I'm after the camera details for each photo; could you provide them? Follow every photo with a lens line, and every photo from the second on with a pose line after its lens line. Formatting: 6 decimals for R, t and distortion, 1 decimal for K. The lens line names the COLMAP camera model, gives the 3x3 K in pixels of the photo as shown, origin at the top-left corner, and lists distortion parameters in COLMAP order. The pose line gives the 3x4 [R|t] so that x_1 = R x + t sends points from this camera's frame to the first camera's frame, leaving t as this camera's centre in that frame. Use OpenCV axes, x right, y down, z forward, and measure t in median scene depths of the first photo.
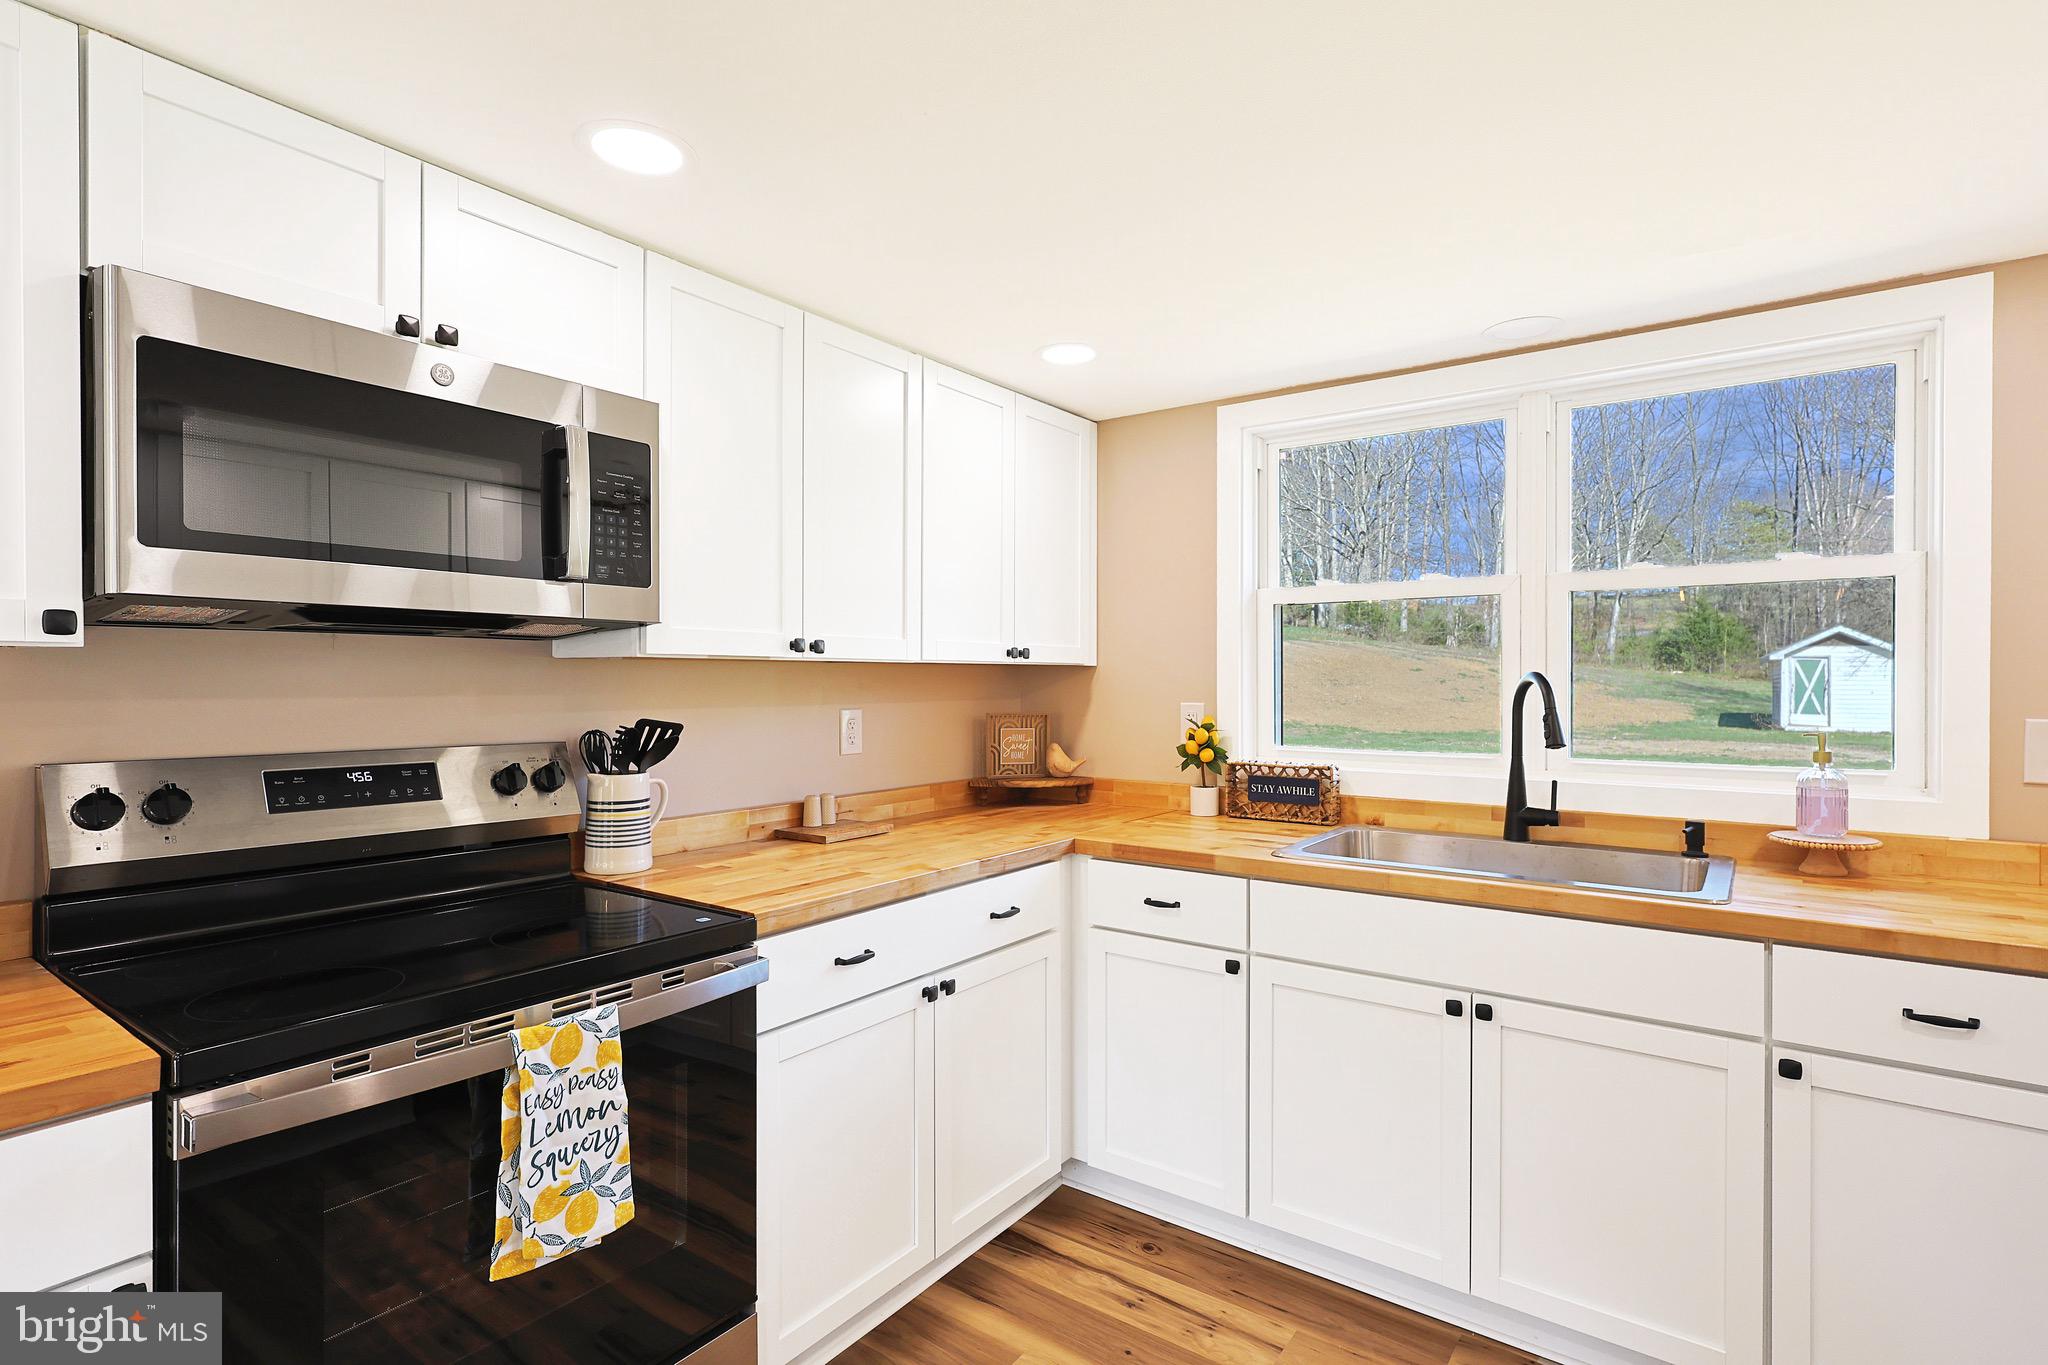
lens RADIAL K [[999.9, 0, 1029.7], [0, 999.9, 684.3], [0, 0, 1]] dist [0.001197, 0.000686]
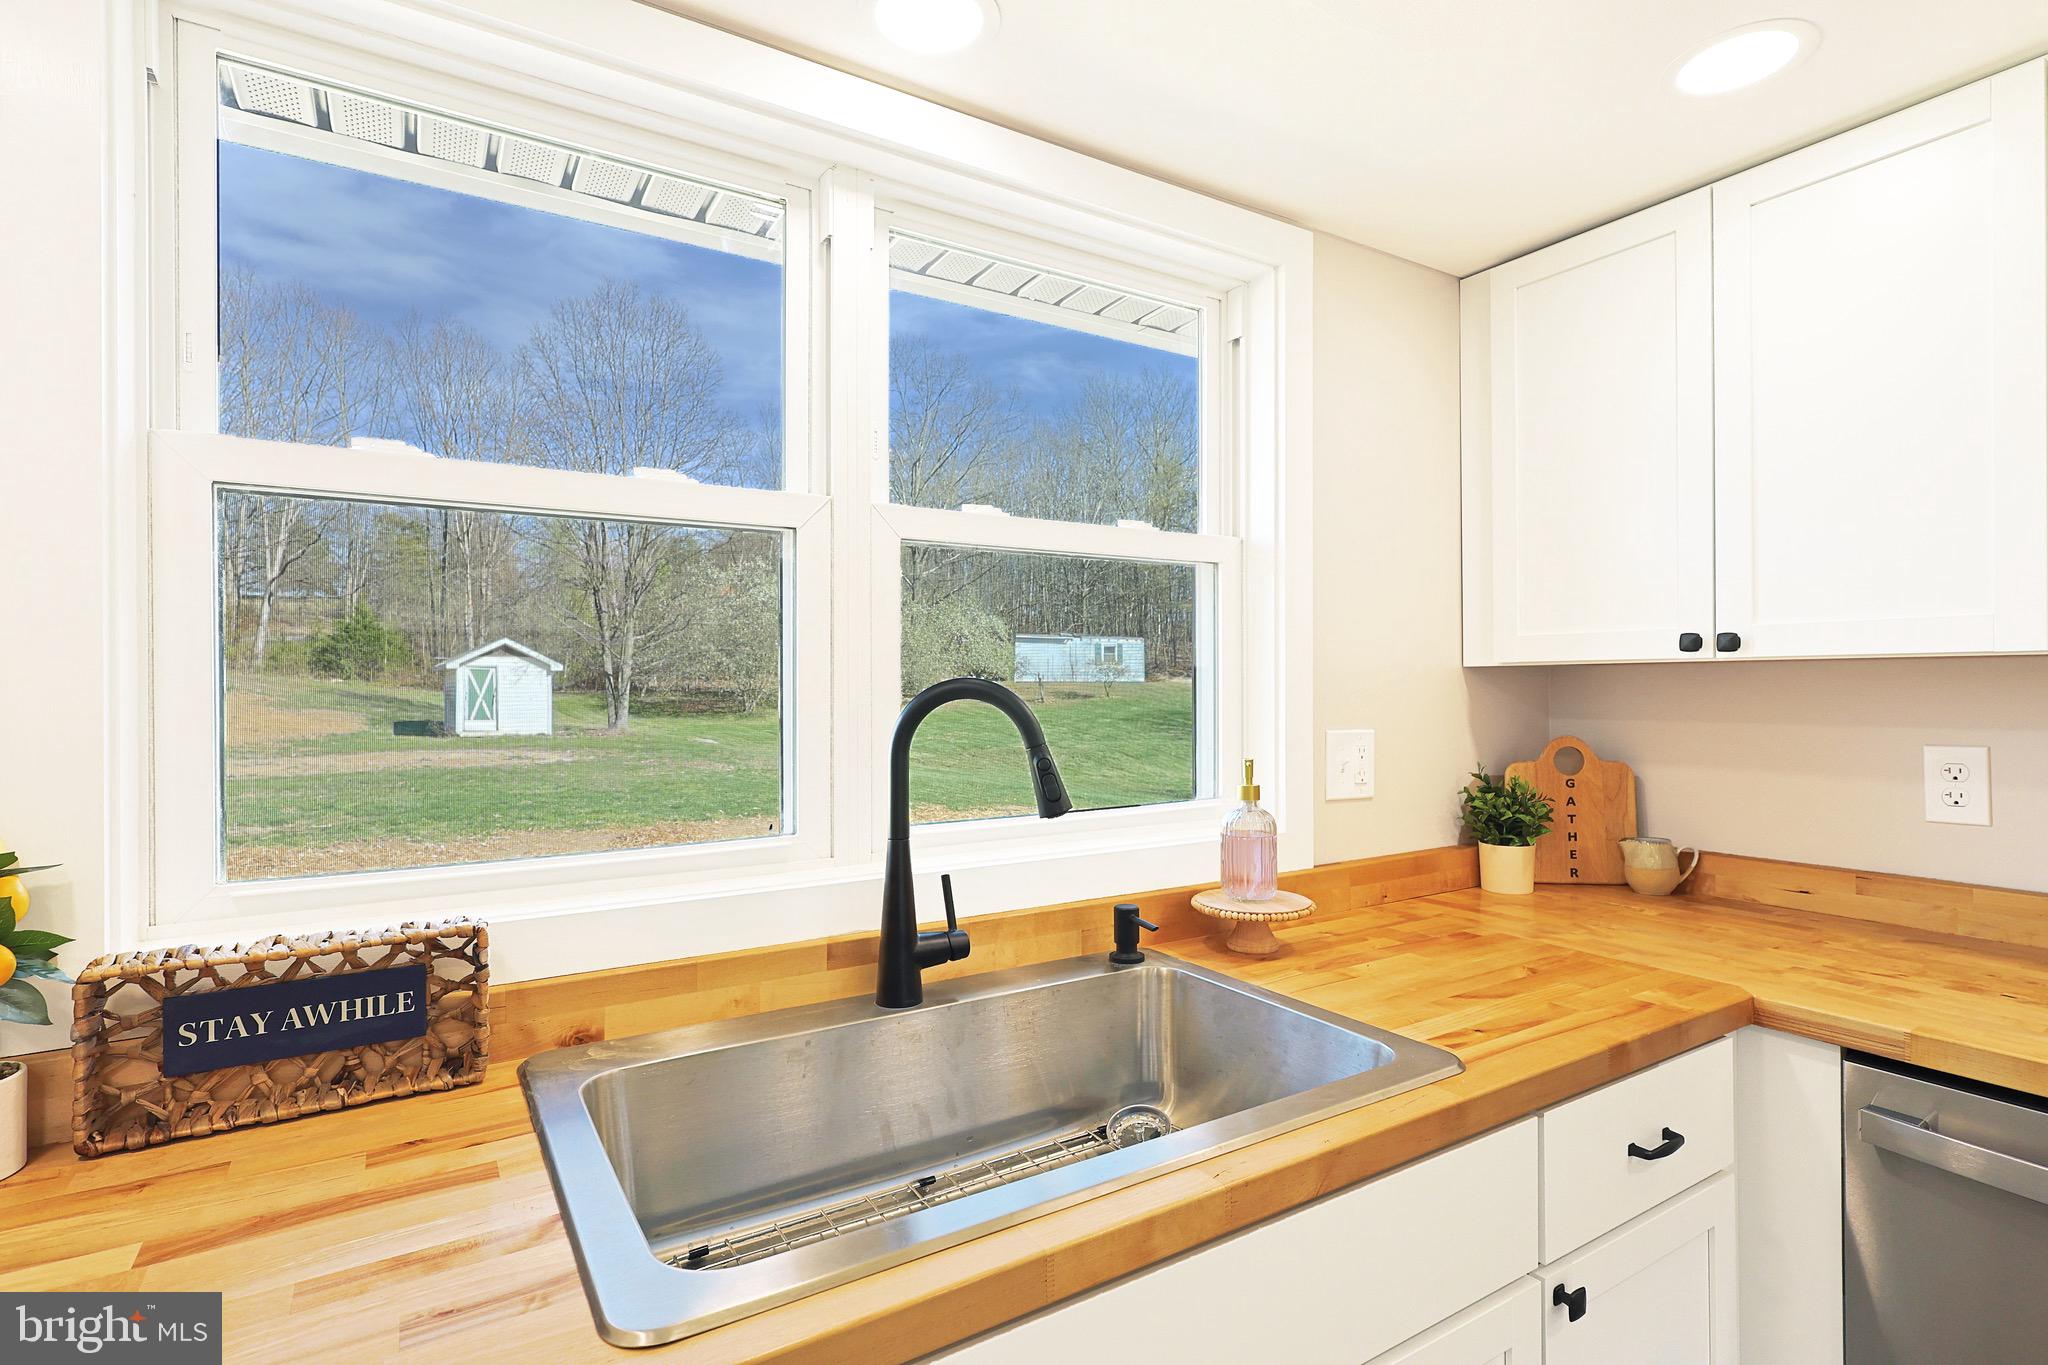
lens RADIAL K [[999.9, 0, 1029.7], [0, 999.9, 684.3], [0, 0, 1]] dist [0.001197, 0.000686]
pose [[0.367219, -0.001514, 0.930133, 0.028792], [0.009296, 0.999955, -0.002043, -0.007179], [-0.930088, 0.009397, 0.367217, 0.755684]]
